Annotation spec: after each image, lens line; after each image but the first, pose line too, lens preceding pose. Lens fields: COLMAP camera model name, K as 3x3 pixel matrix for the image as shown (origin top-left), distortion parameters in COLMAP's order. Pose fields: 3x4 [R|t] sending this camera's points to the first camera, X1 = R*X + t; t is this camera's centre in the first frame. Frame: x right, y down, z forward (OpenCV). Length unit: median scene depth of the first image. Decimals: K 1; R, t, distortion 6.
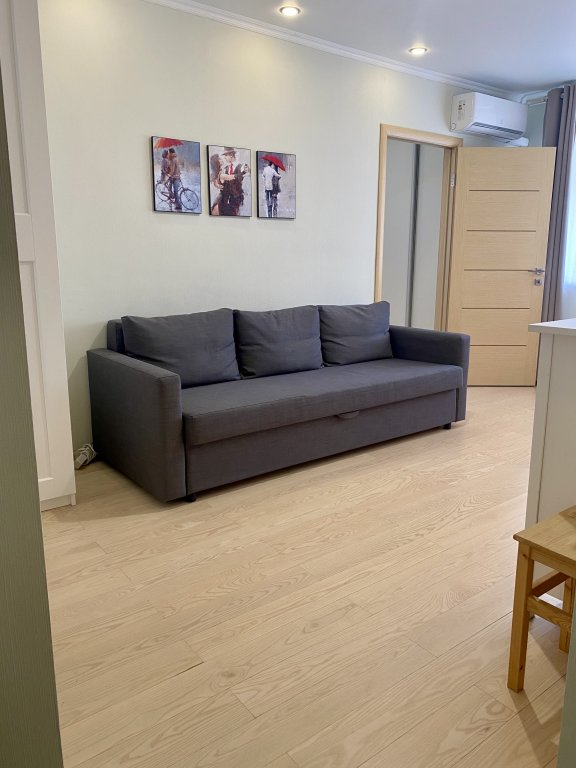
lens RADIAL K [[592.2, 0, 288.0], [0, 592.2, 384.0], [0, 0, 1]] dist [0.000483, -0.000871]
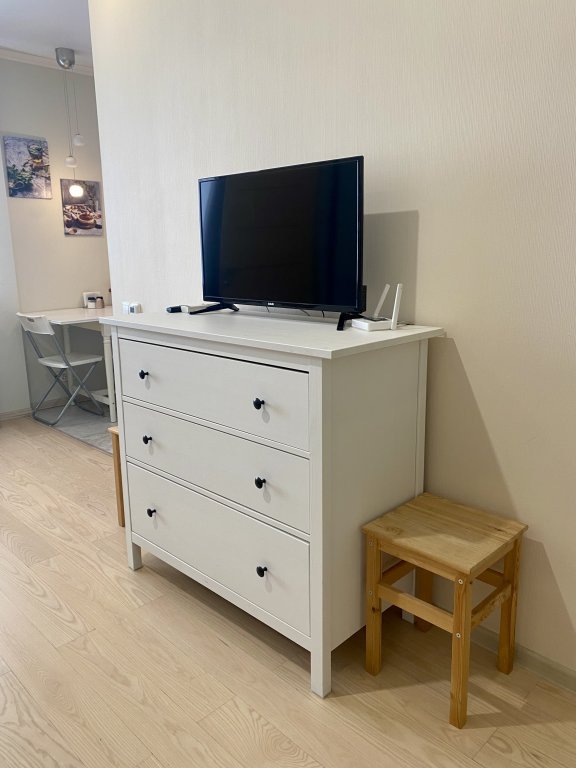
lens RADIAL K [[592.2, 0, 288.0], [0, 592.2, 384.0], [0, 0, 1]] dist [0.000483, -0.000871]
pose [[-0.146030, -0.217881, 0.964989, -0.165636], [0.221095, 0.943585, 0.246506, -0.129130], [-0.964257, 0.249351, -0.089619, 0.547833]]
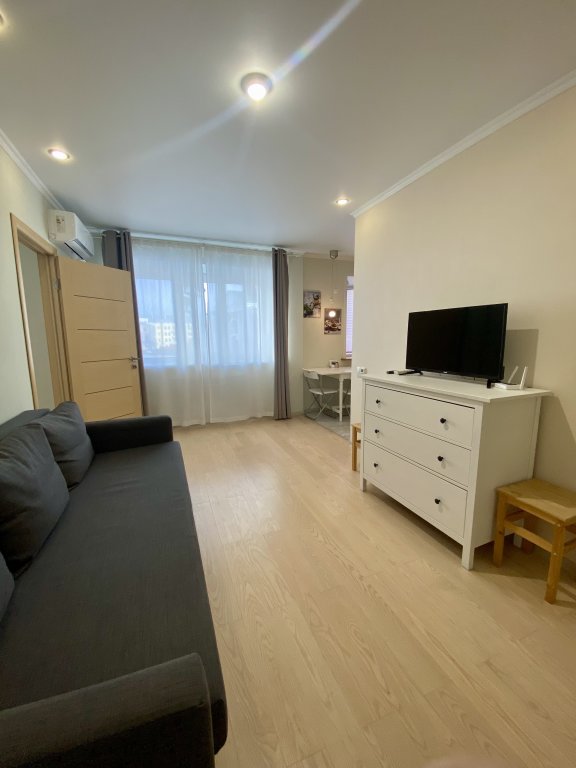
lens RADIAL K [[308.3, 0, 285.5], [0, 308.3, 386.8], [0, 0, 1]] dist [0.001535, -0.013270]
pose [[0.255671, -0.154286, 0.954373, -0.265107], [0.210184, 0.972441, 0.100900, -0.166752], [-0.943639, 0.174796, 0.281054, 0.627643]]
